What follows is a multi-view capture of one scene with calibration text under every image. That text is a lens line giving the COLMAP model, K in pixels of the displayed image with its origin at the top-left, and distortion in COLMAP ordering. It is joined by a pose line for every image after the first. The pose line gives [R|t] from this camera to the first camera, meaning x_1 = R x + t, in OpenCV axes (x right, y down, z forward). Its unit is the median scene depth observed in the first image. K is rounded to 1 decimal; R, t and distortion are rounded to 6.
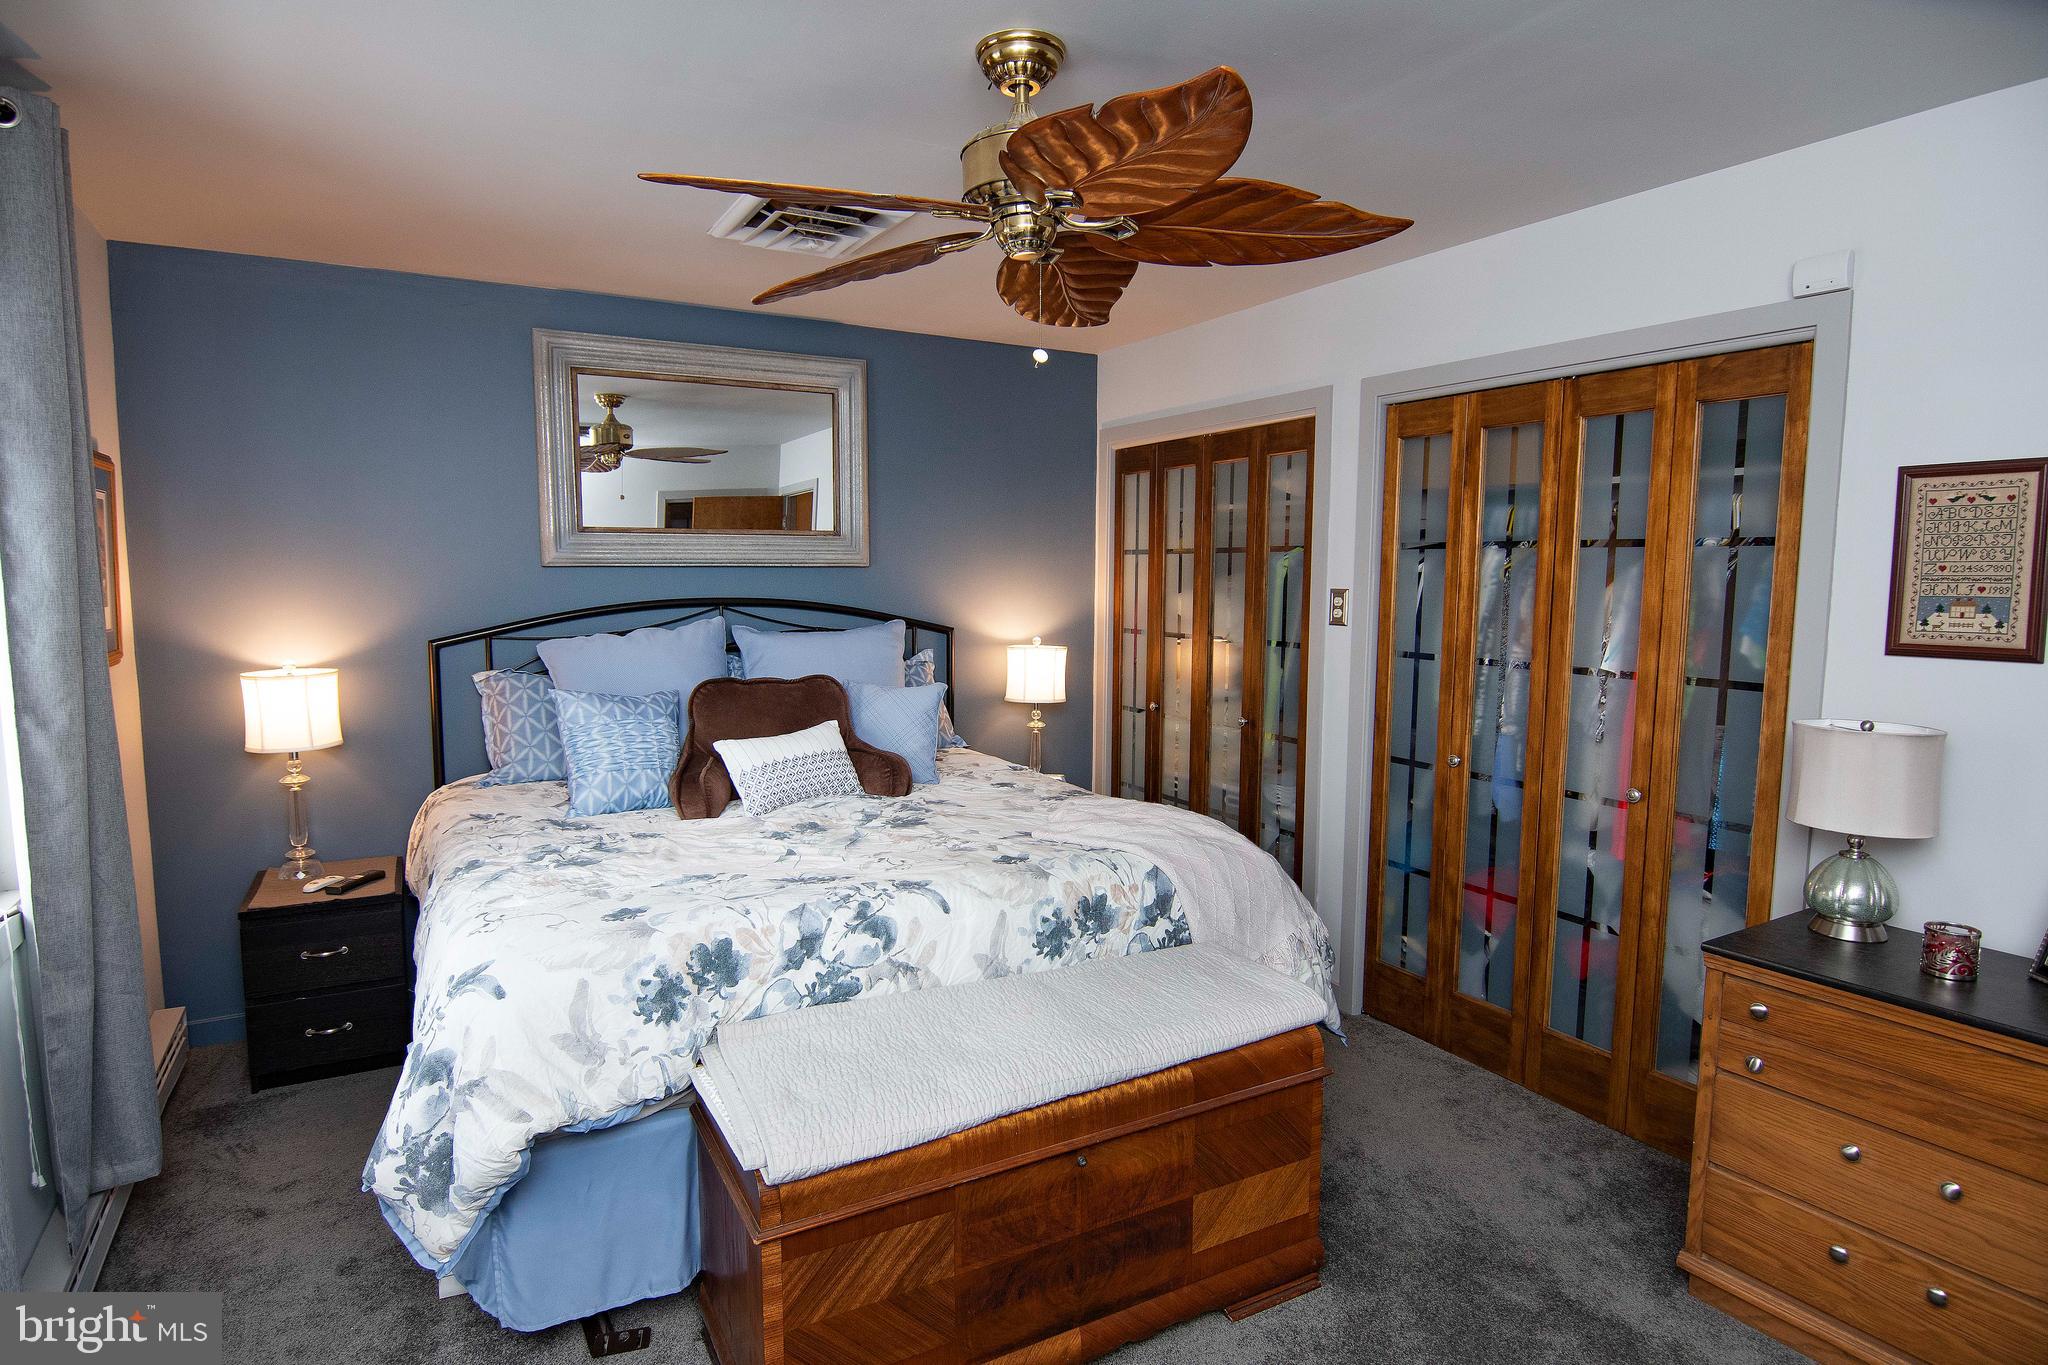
lens RADIAL K [[1024.8, 0, 1020.7], [0, 1024.8, 696.5], [0, 0, 1]] dist [0.021463, -0.000011]
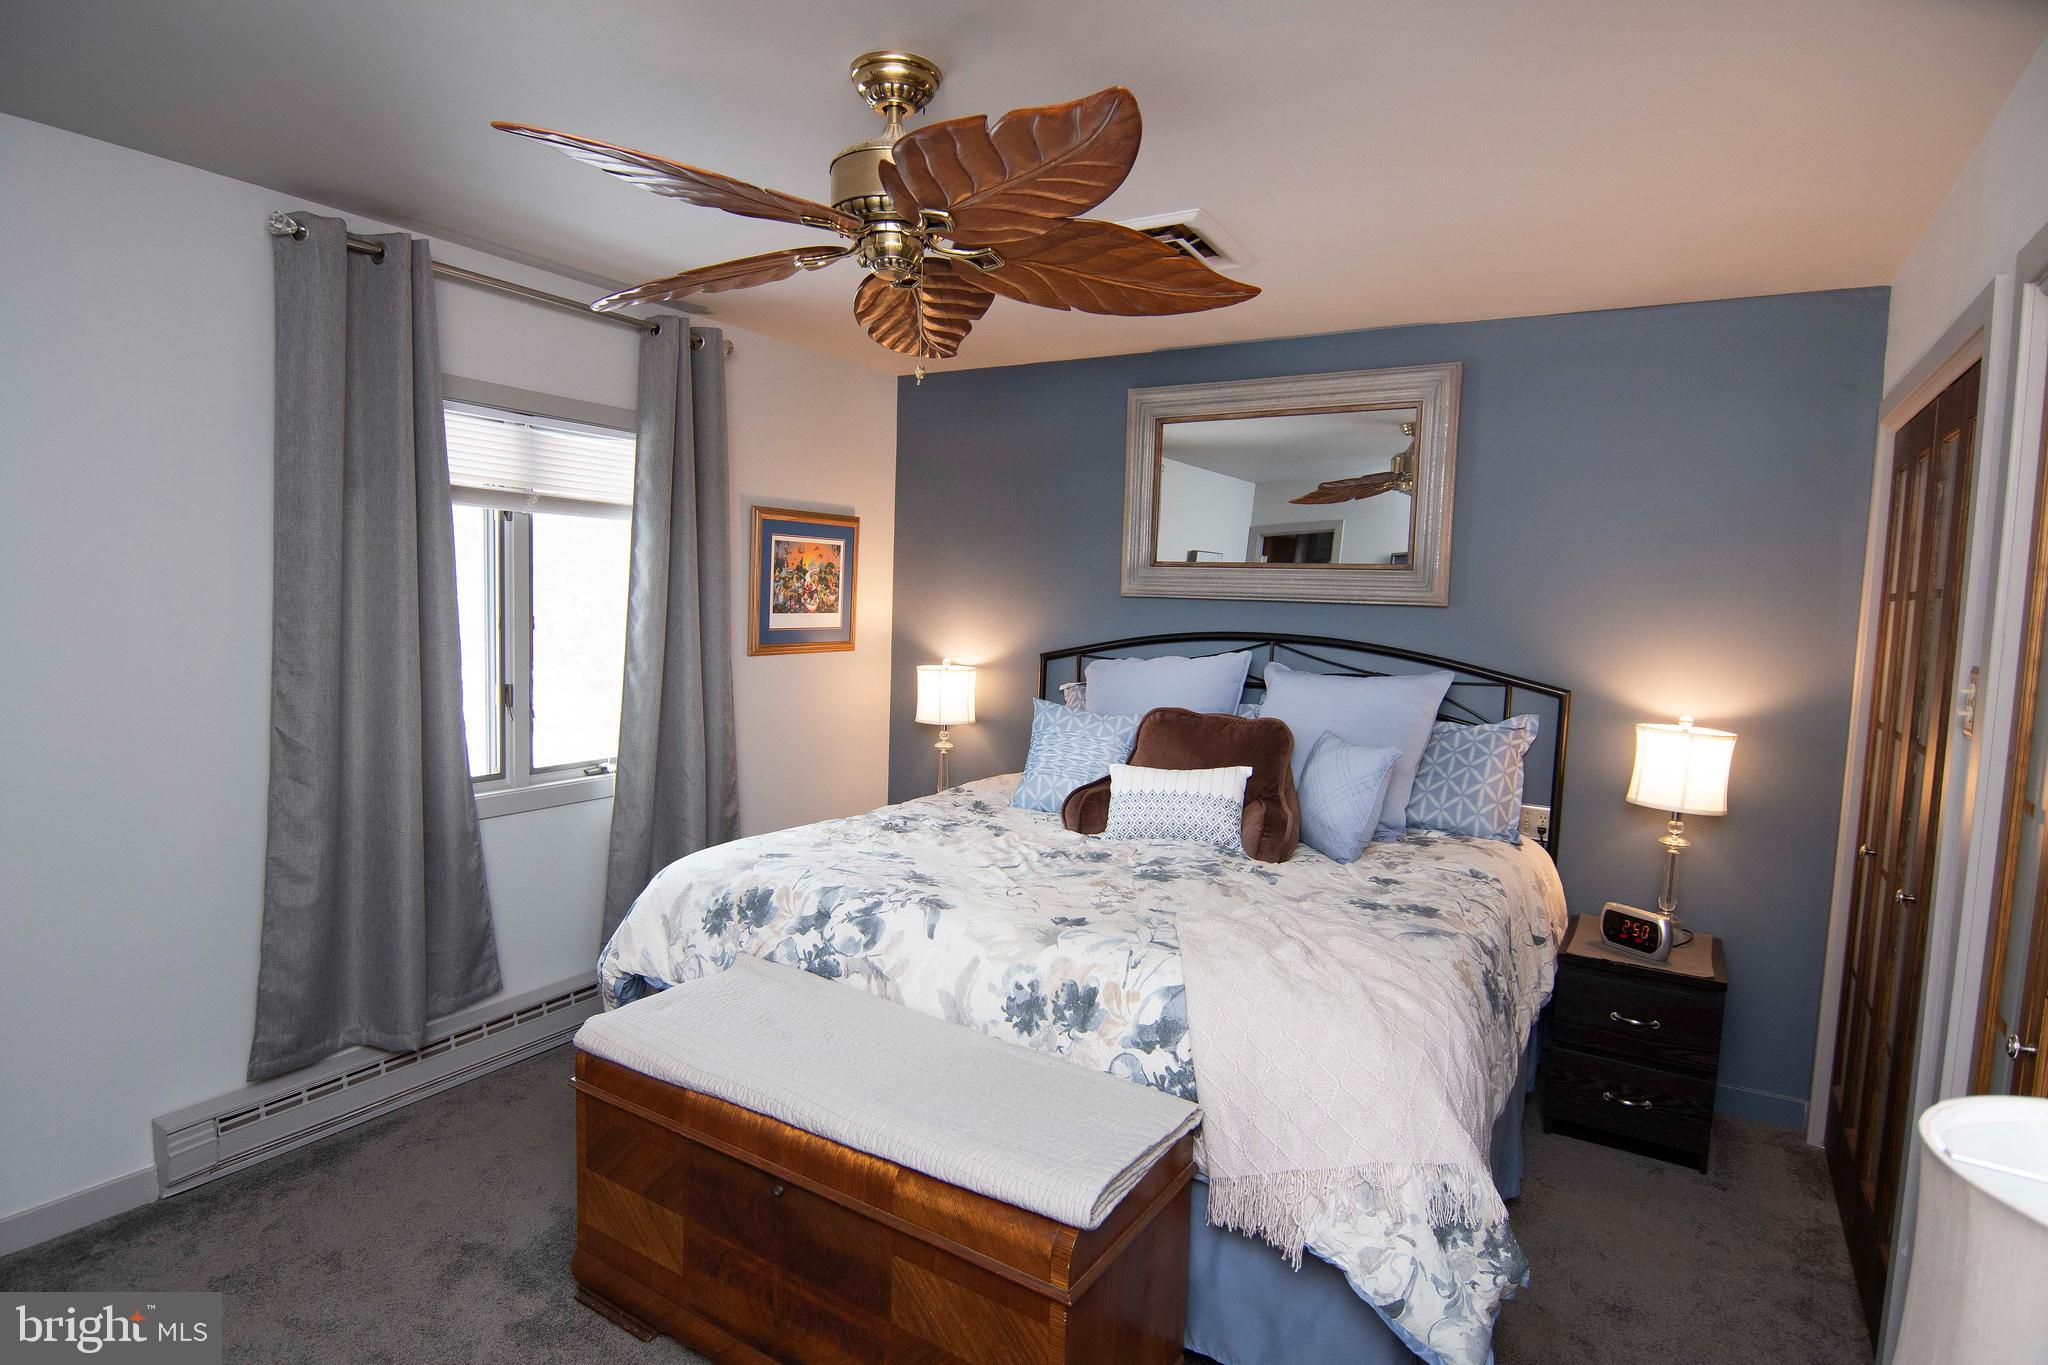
lens RADIAL K [[1073.3, 0, 1024.0], [0, 1073.3, 682.5], [0, 0, 1]] dist [-0.004350, -0.000793]
pose [[0.505386, 0.086716, -0.858525, 0.804652], [-0.138711, 0.990163, 0.018357, -0.061637], [0.851671, 0.109810, 0.512443, 0.497747]]
